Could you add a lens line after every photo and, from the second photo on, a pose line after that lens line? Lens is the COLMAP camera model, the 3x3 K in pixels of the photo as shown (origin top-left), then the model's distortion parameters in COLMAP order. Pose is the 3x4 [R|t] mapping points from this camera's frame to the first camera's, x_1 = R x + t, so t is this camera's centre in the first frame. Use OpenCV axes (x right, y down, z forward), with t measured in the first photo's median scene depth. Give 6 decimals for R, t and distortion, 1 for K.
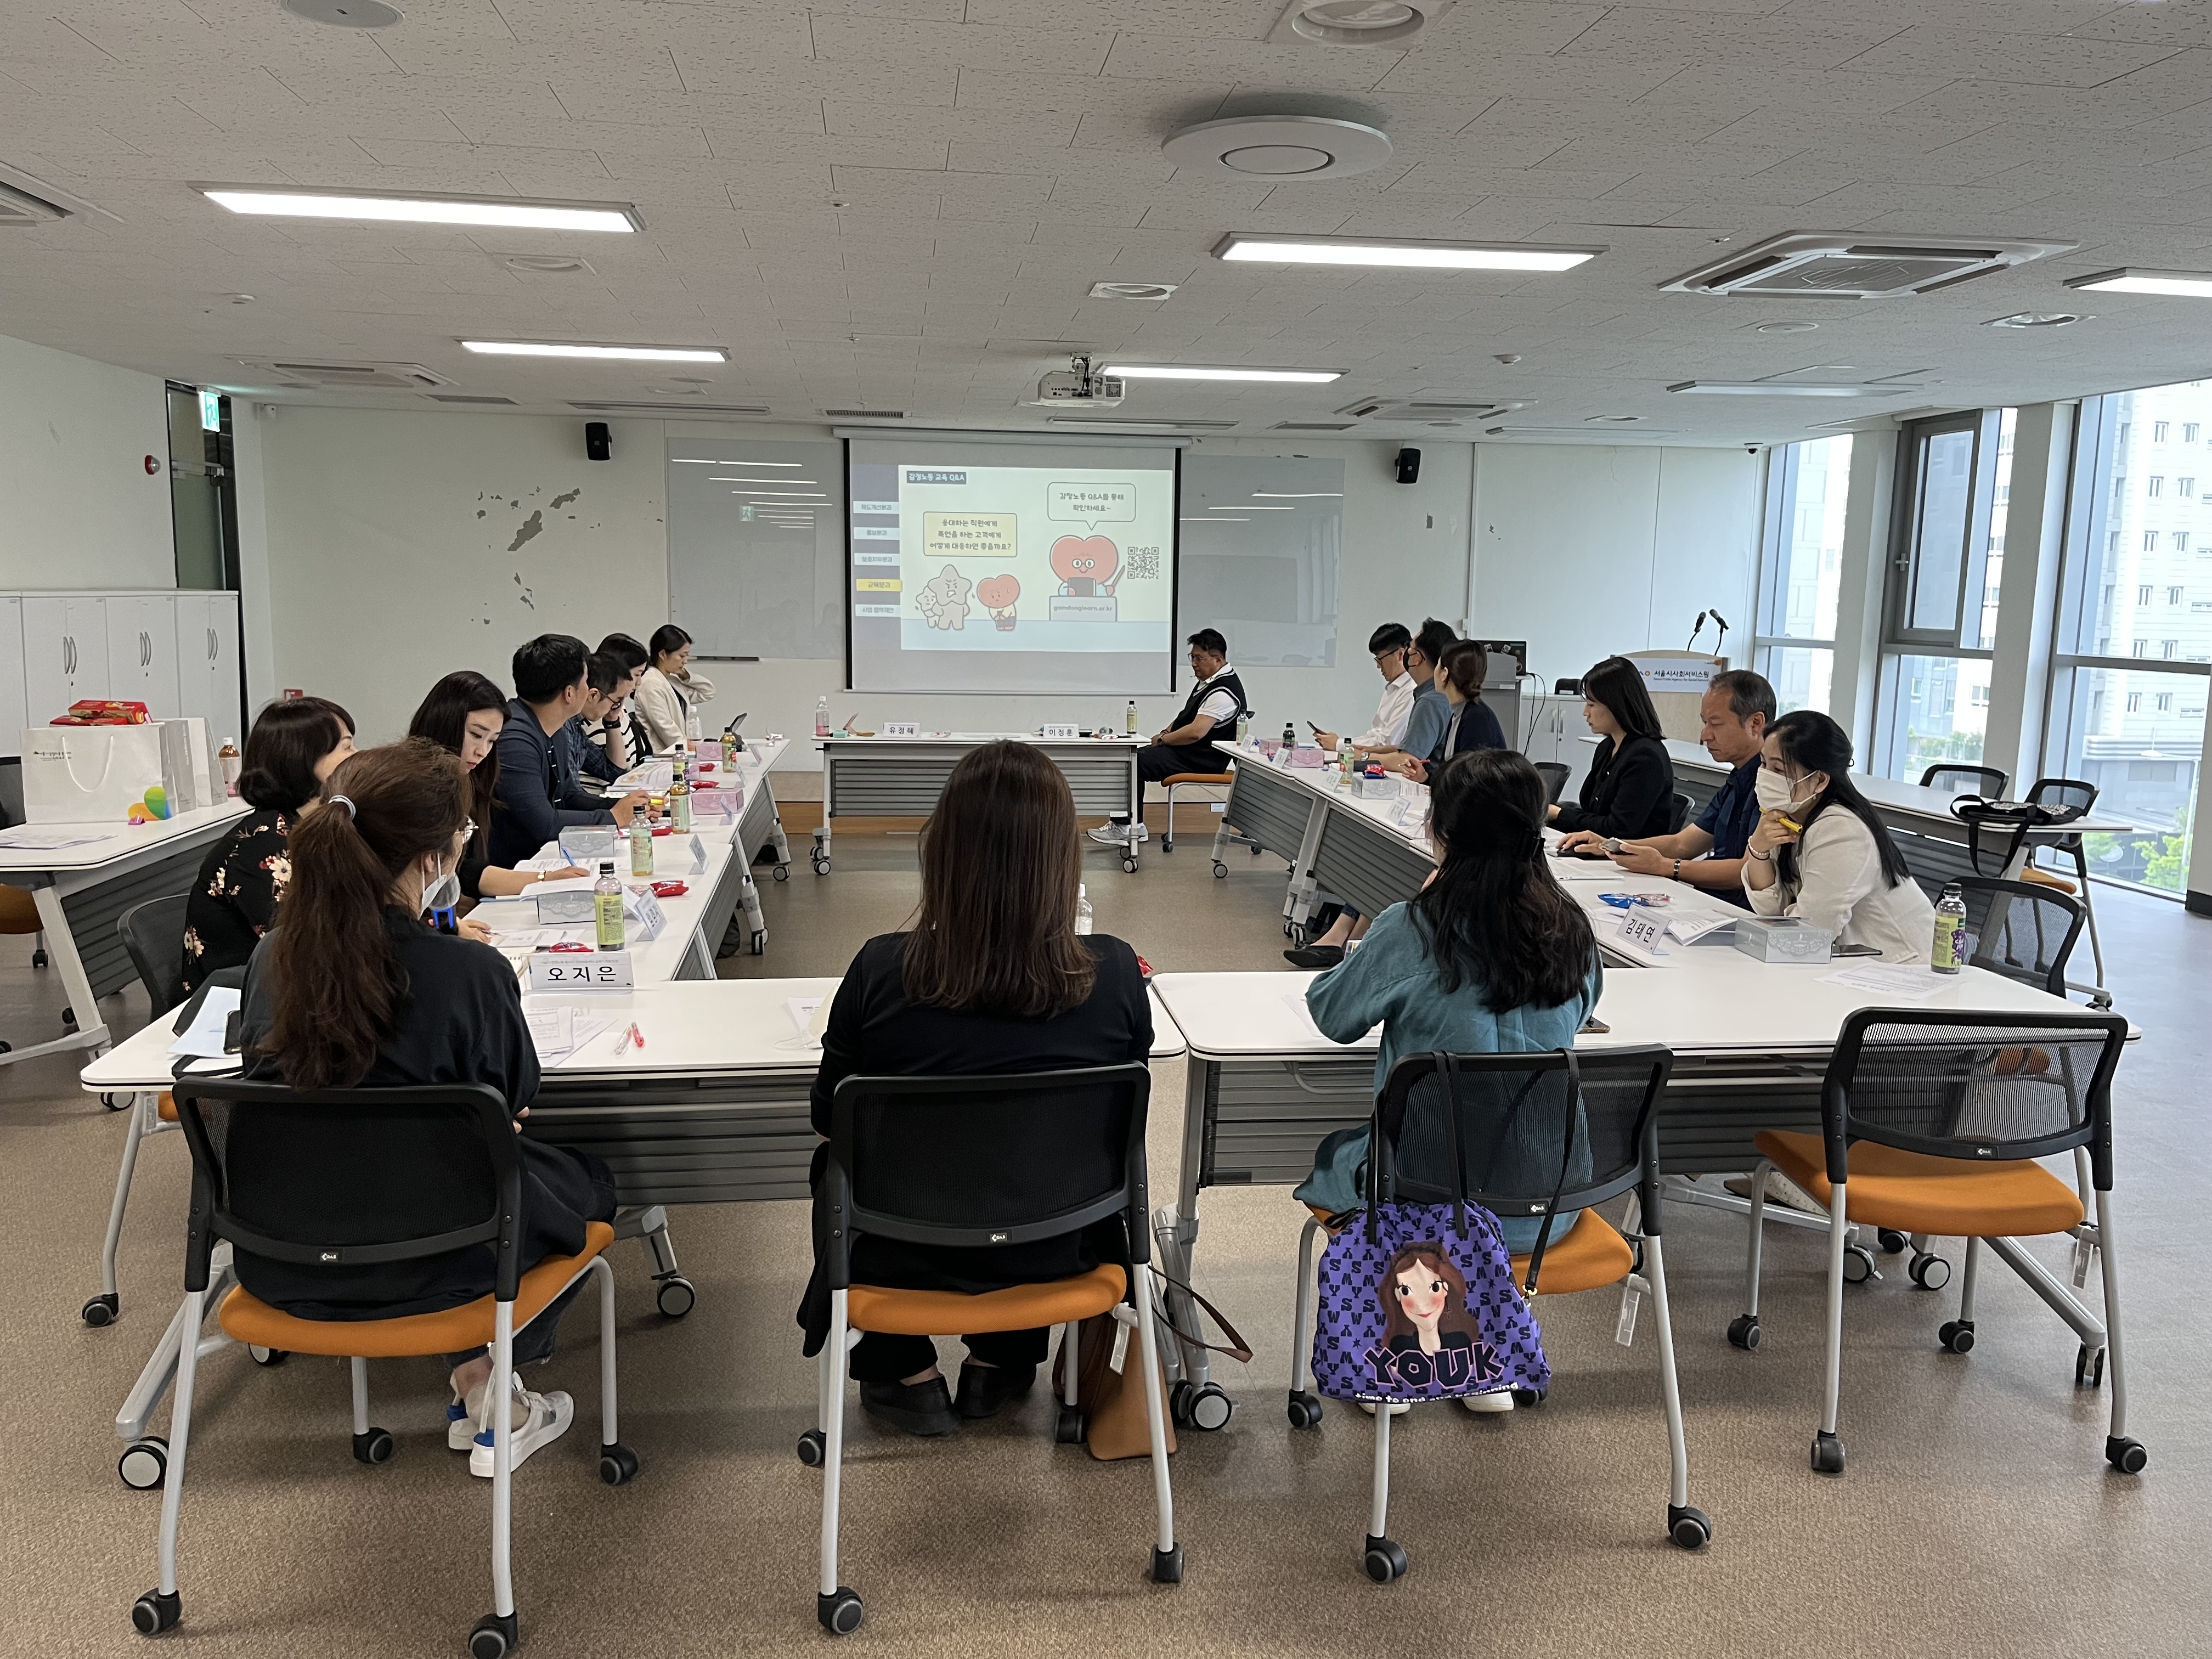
lens RADIAL K [[1686.6, 0, 1108.1], [0, 1686.6, 840.0], [0, 0, 1]] dist [0.039268, -0.048482]
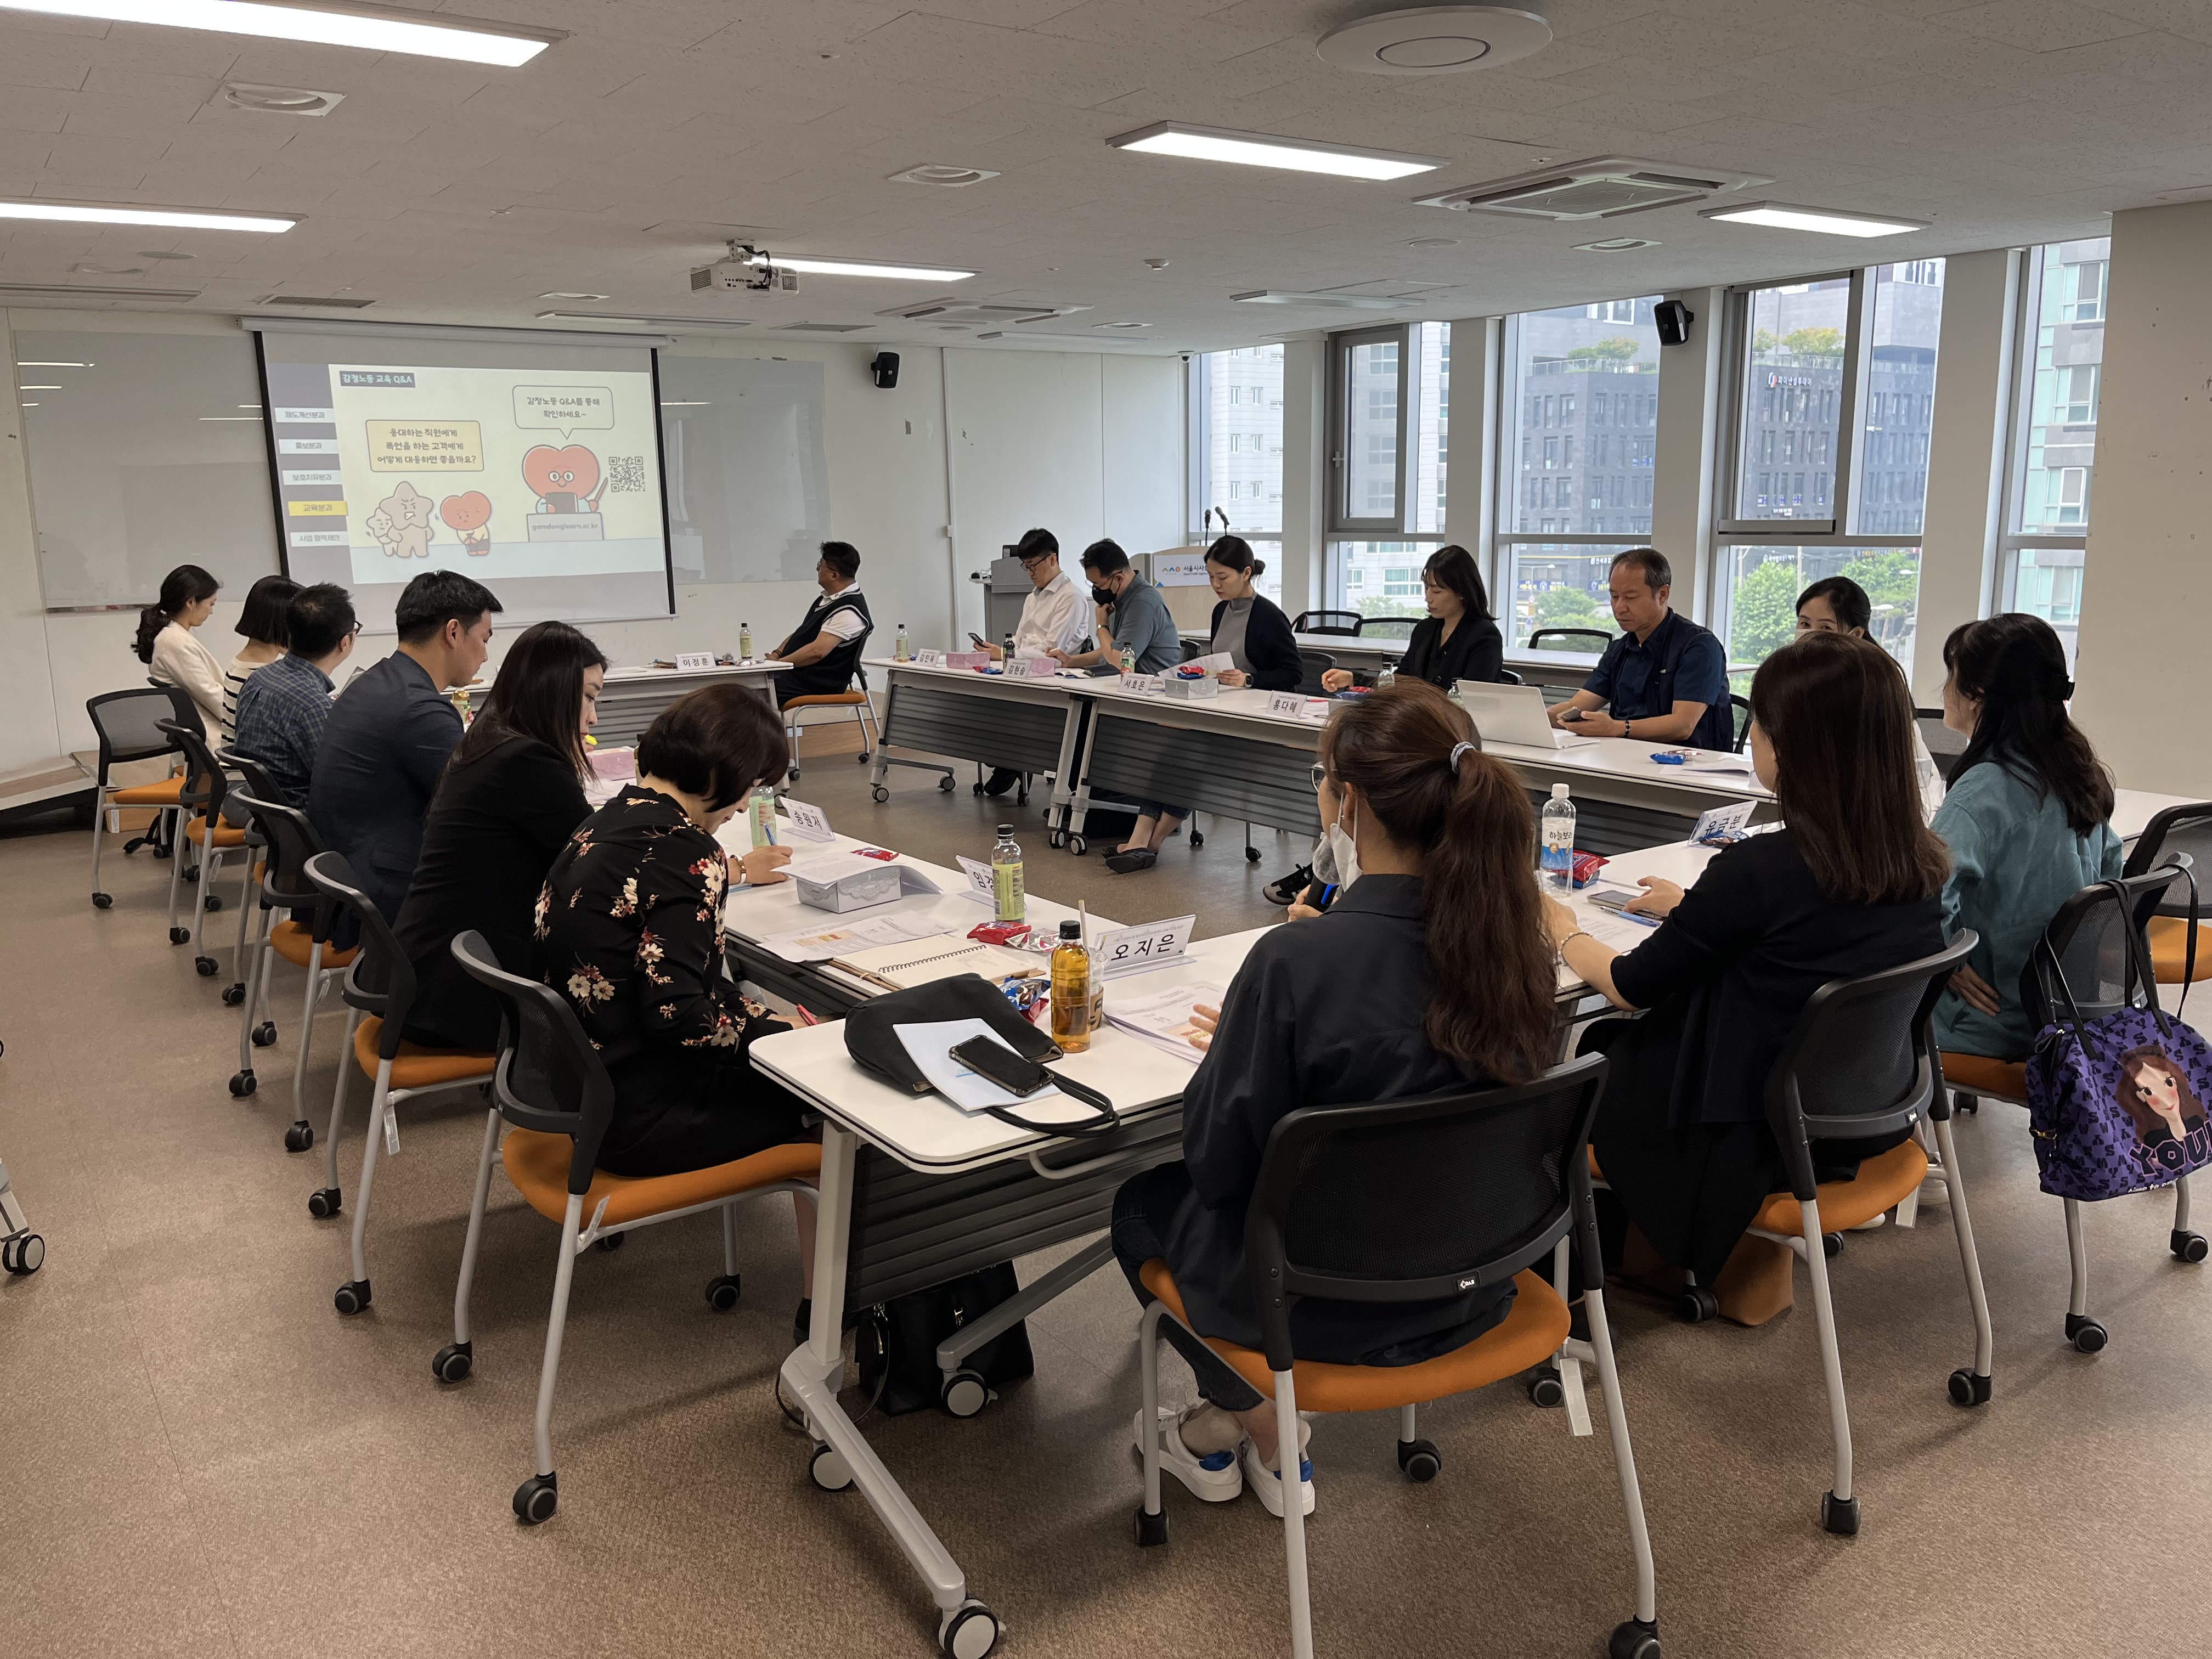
lens RADIAL K [[1686.6, 0, 1111.8], [0, 1686.6, 821.3], [0, 0, 1]] dist [0.039268, -0.048482]
pose [[0.880973, -0.117940, 0.458232, -0.206132], [0.099235, 0.992953, 0.064783, -0.012244], [-0.462643, -0.011599, 0.886469, 0.069365]]
